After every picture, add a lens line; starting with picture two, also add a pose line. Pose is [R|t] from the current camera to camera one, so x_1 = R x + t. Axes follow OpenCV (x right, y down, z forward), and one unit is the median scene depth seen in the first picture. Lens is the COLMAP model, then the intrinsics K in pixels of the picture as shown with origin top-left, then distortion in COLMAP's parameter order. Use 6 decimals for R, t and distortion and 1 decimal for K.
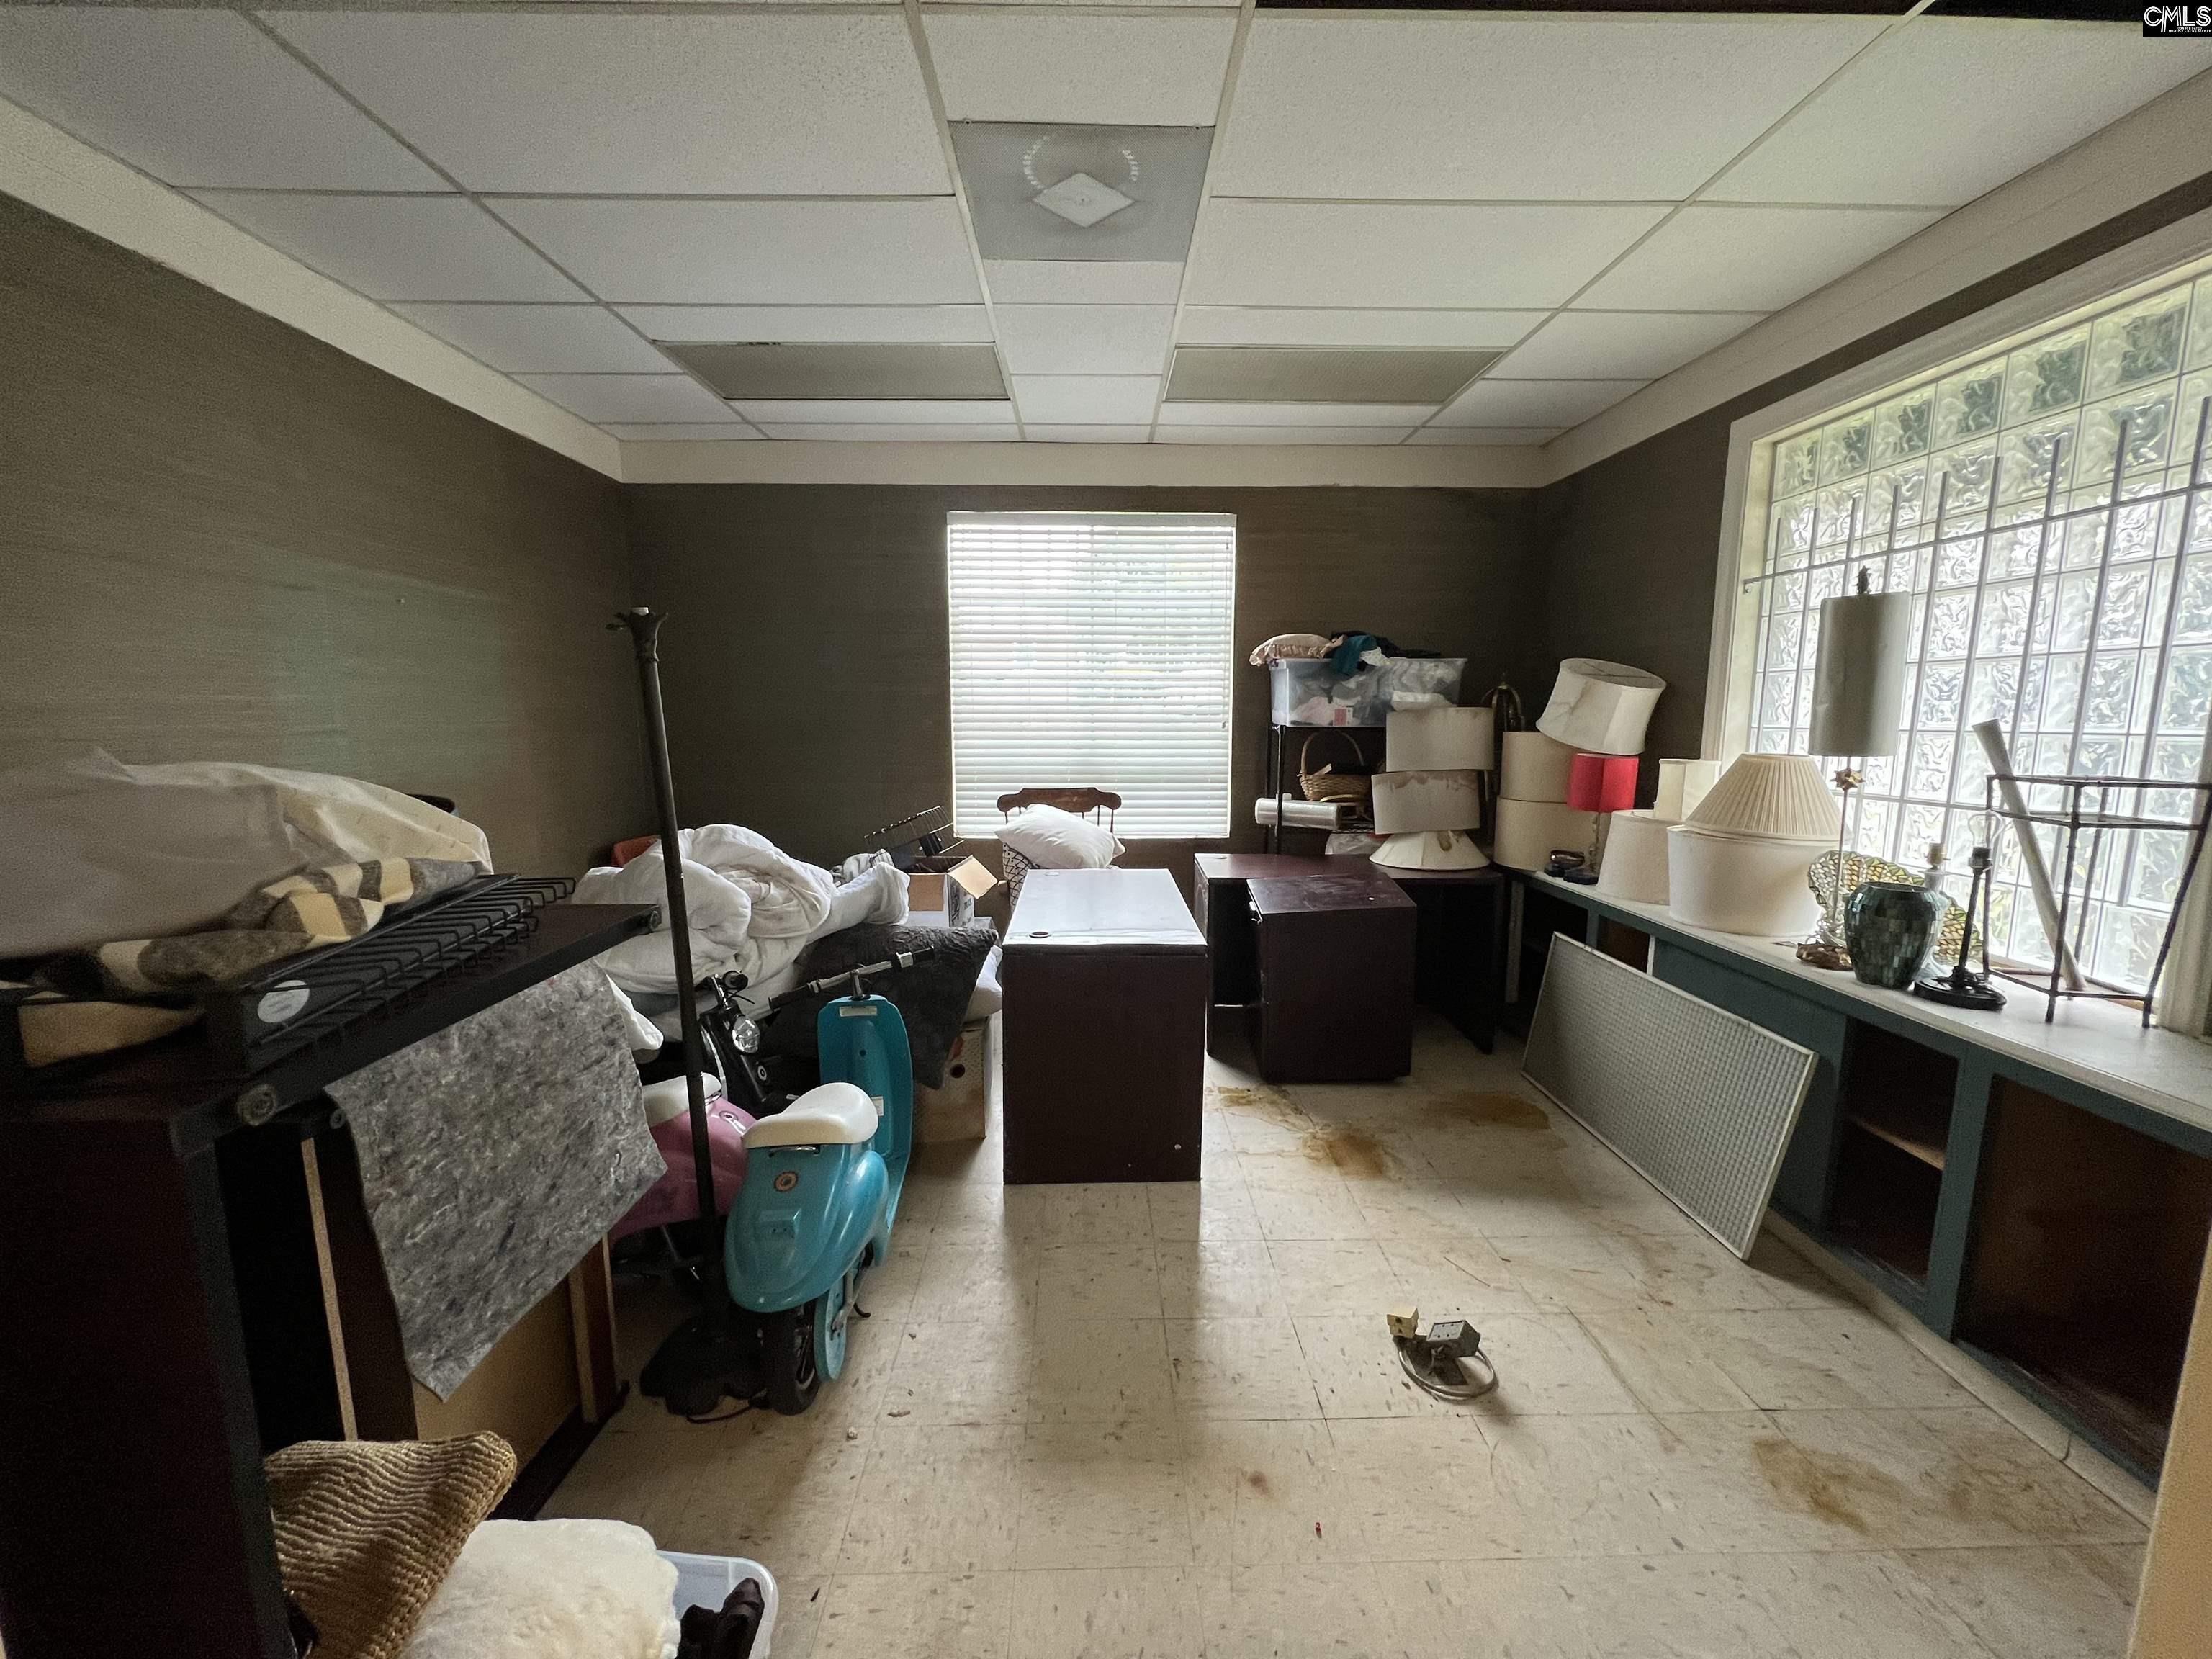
lens RADIAL K [[879.4, 0, 1101.7], [0, 879.4, 836.3], [0, 0, 1]] dist [-0.000688, 0.000658]
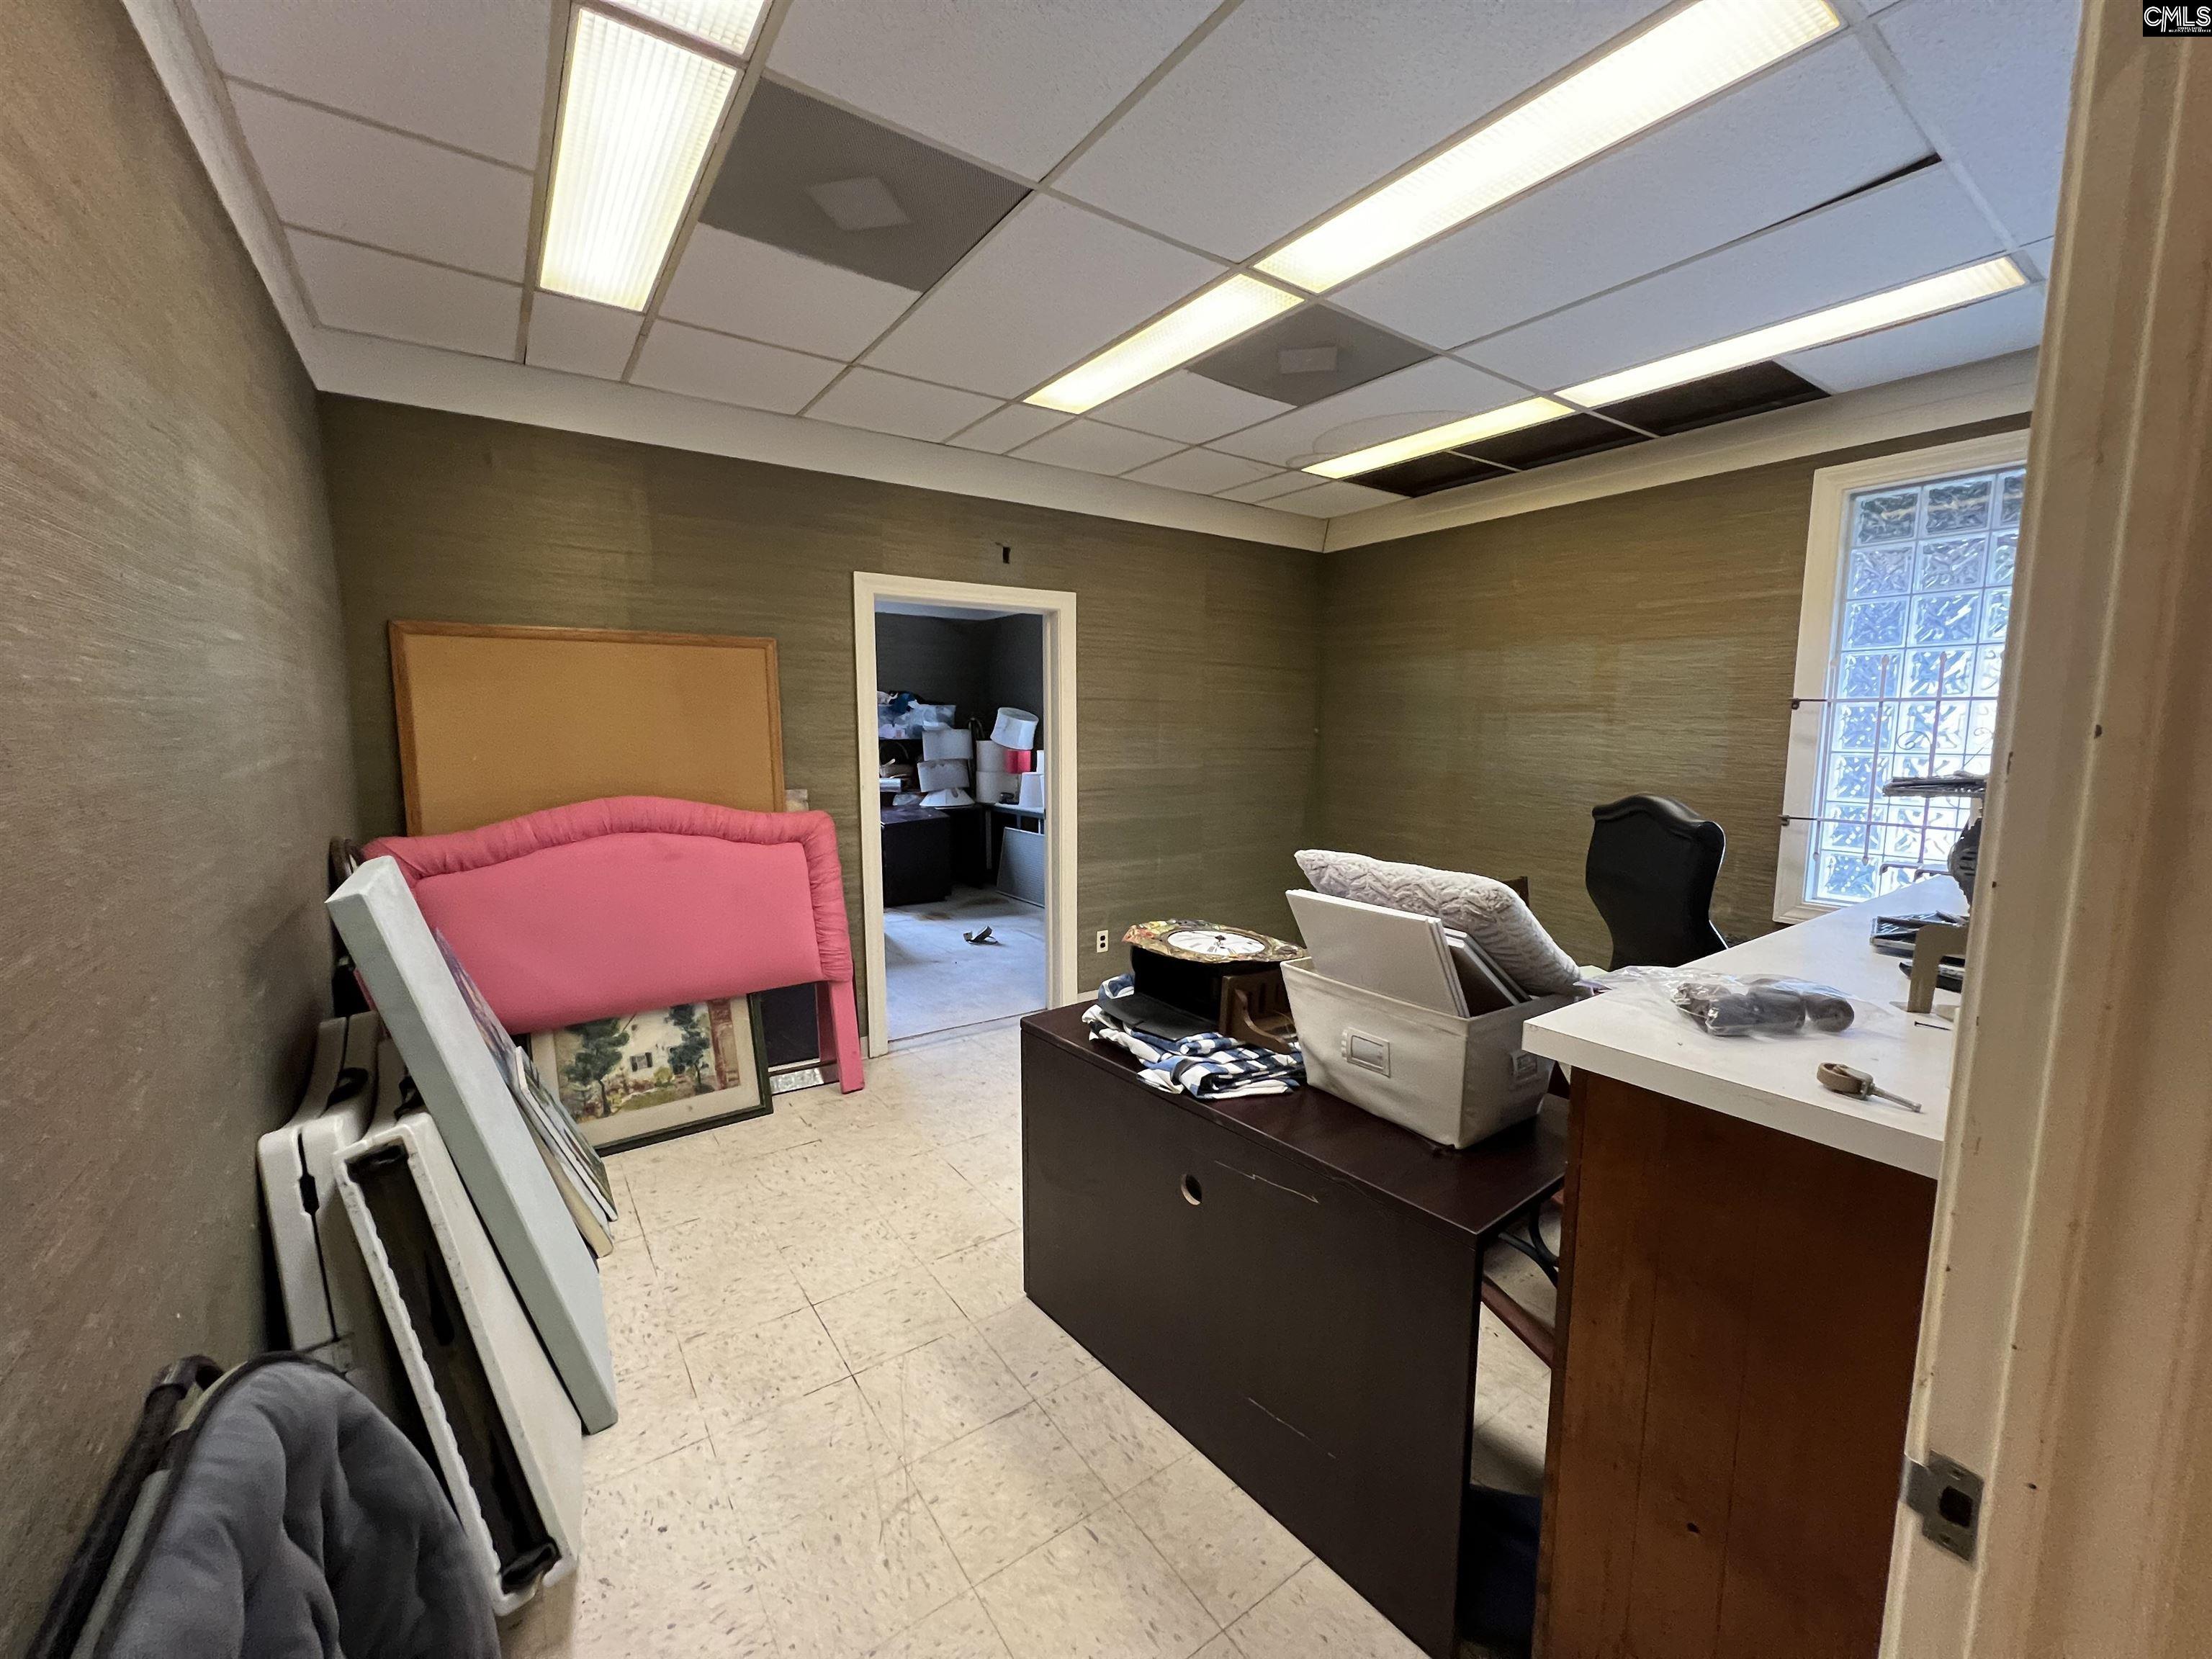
lens RADIAL K [[879.4, 0, 1113.6], [0, 879.4, 830.1], [0, 0, 1]] dist [-0.000688, 0.000658]
pose [[0.825442, -0.066441, 0.560563, -0.487473], [0.079258, 0.996853, 0.001444, 0.122904], [-0.558895, 0.043237, 0.828110, -0.962065]]
